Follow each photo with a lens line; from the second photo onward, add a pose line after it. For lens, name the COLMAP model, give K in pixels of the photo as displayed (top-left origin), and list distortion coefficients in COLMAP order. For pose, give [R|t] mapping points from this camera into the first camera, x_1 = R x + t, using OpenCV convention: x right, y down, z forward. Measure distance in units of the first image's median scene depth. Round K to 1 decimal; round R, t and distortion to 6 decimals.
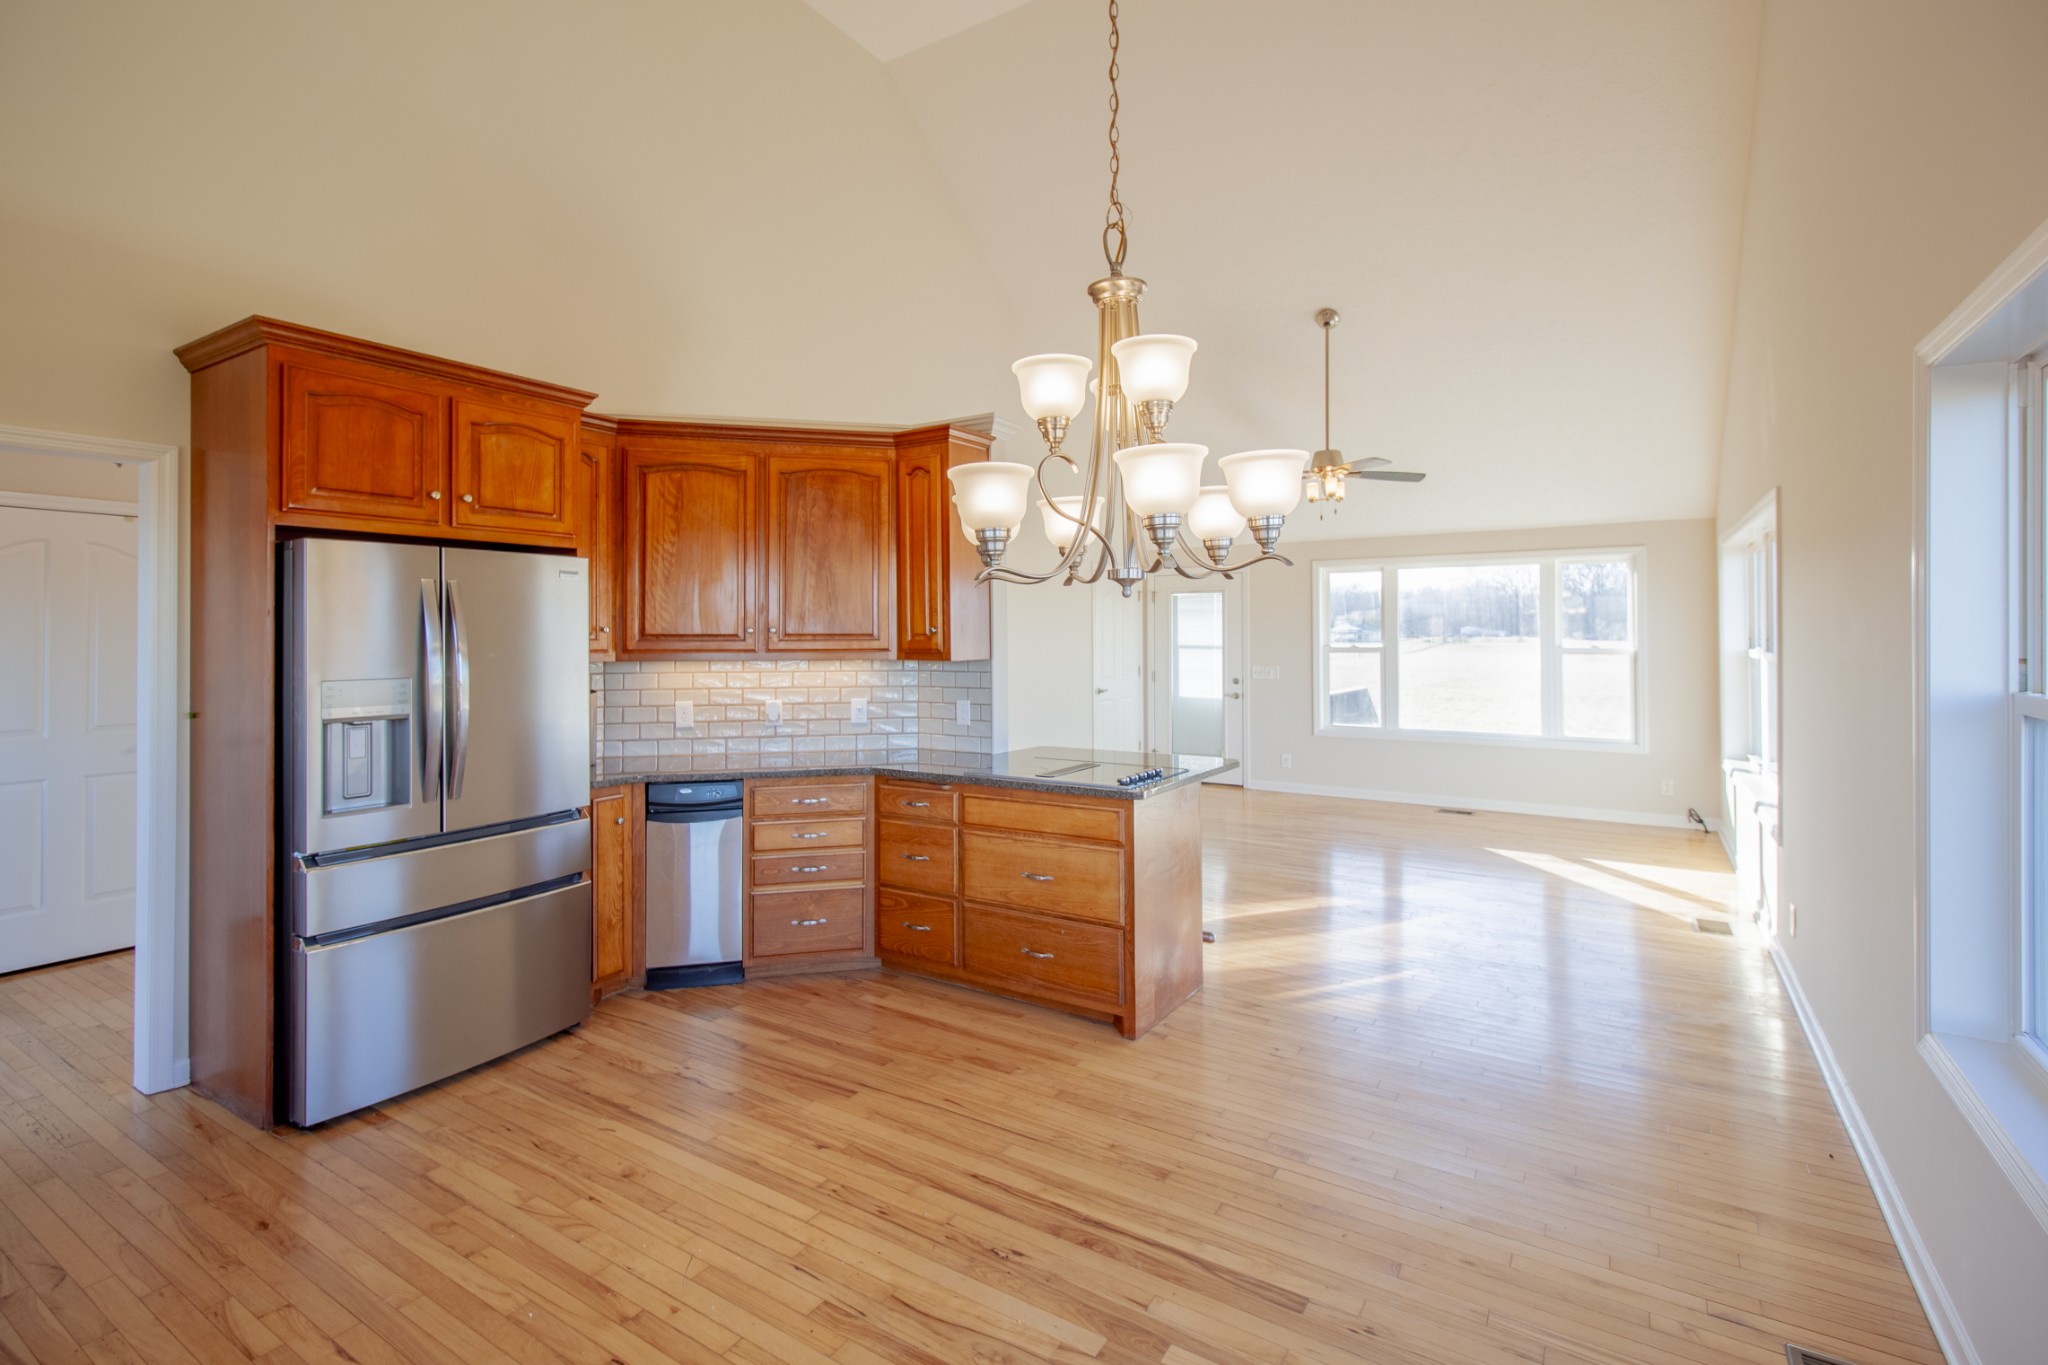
lens RADIAL K [[953.8, 0, 1034.8], [0, 953.8, 625.3], [0, 0, 1]] dist [0.008996, -0.001030]
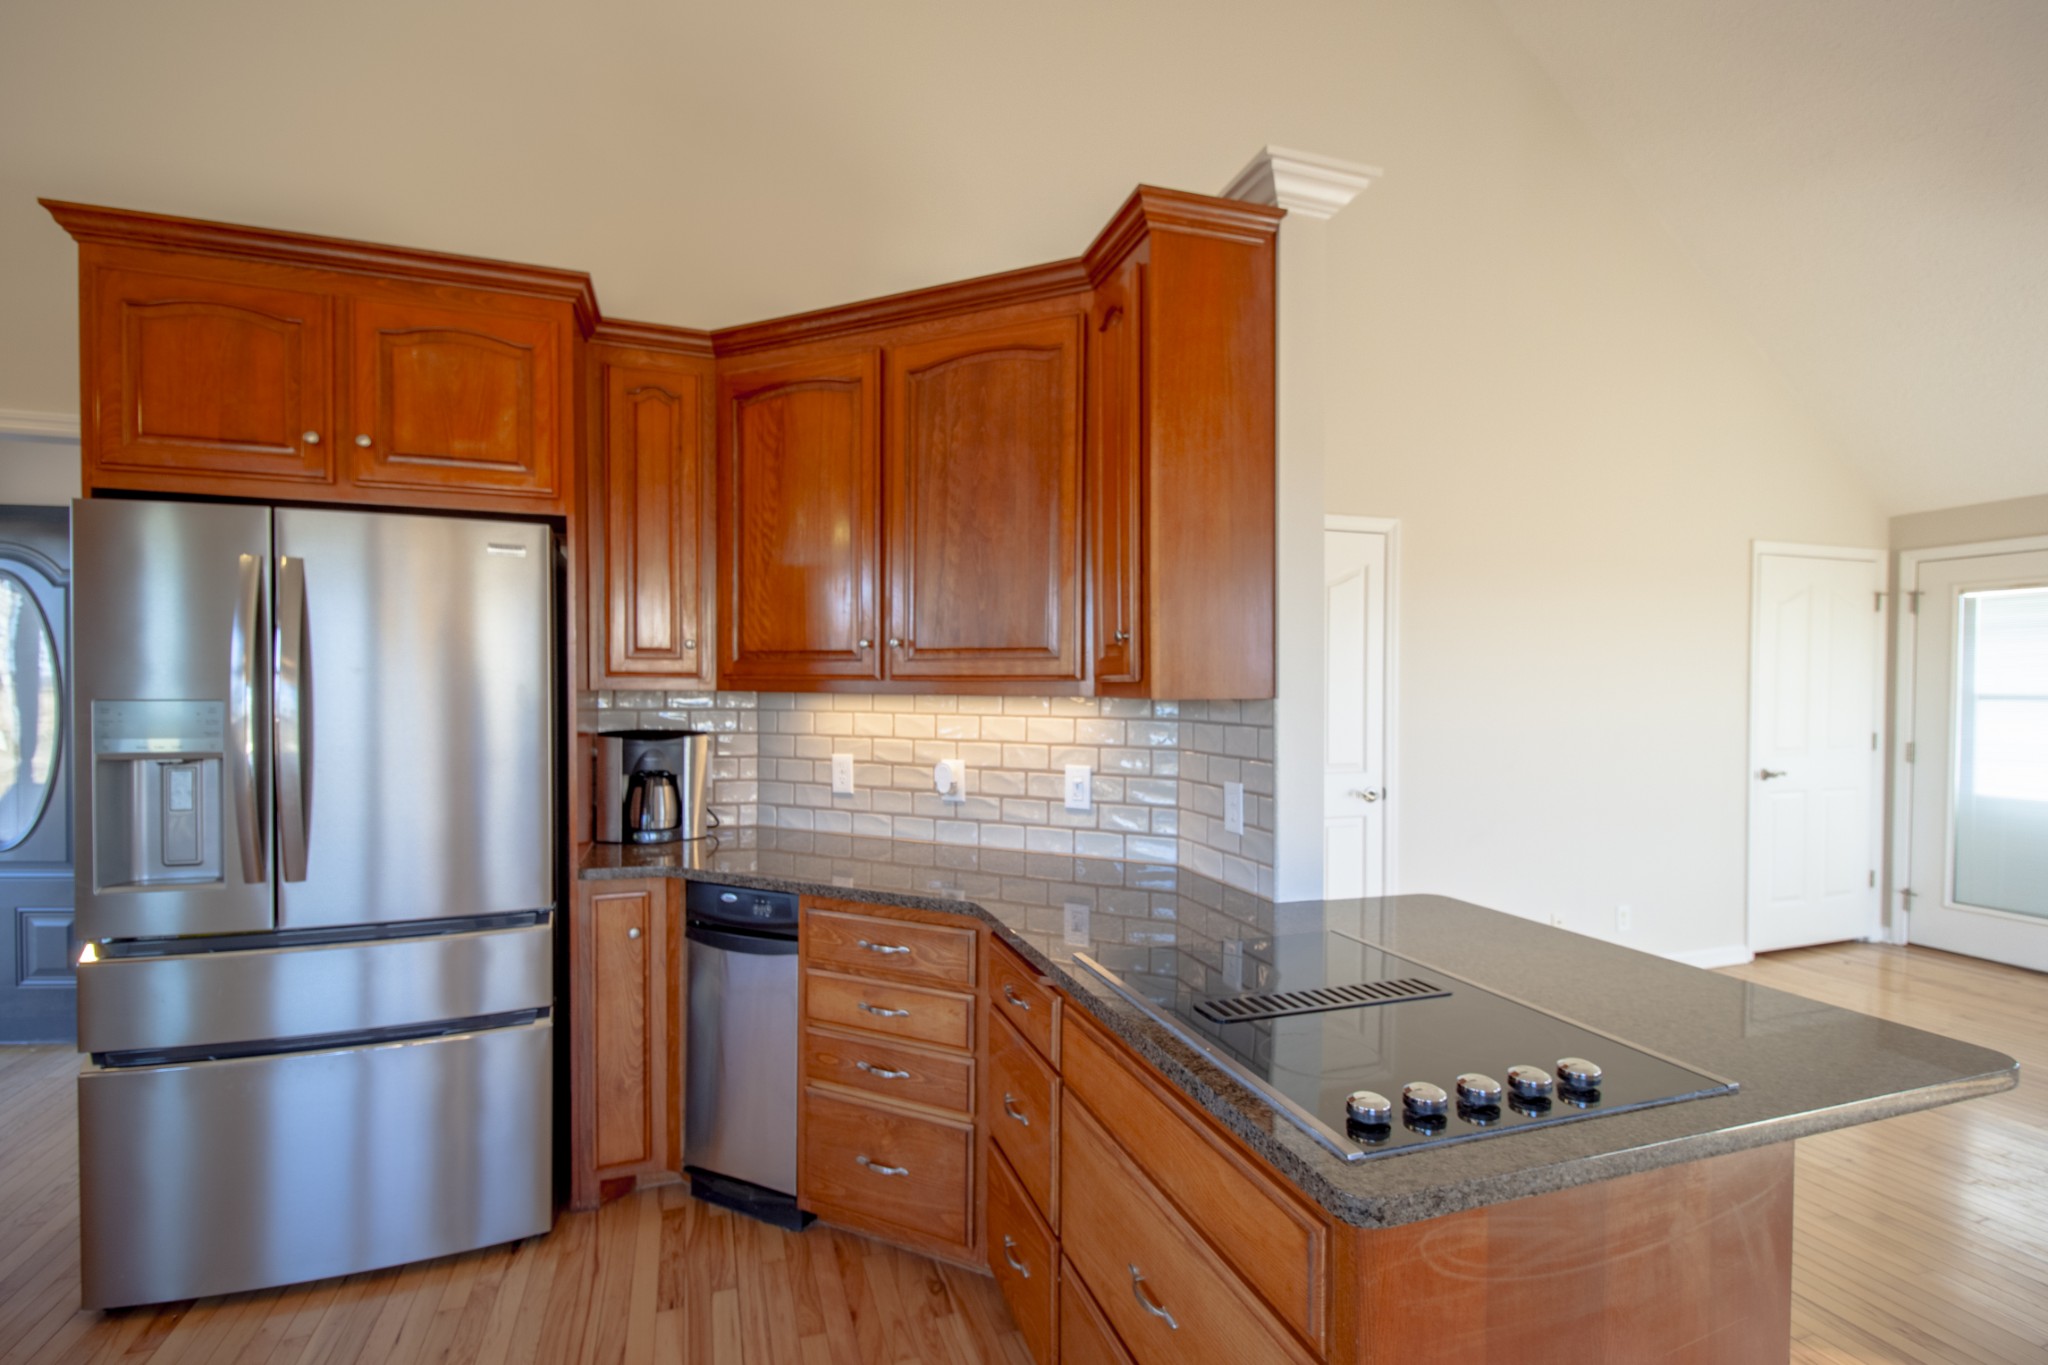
lens RADIAL K [[953.8, 0, 1024.7], [0, 953.8, 699.7], [0, 0, 1]] dist [0.008996, -0.001030]
pose [[0.779953, 0.016563, -0.625619, 0.161011], [-0.002149, 0.999715, 0.023788, 0.026921], [0.625835, -0.017209, 0.779766, 0.599110]]
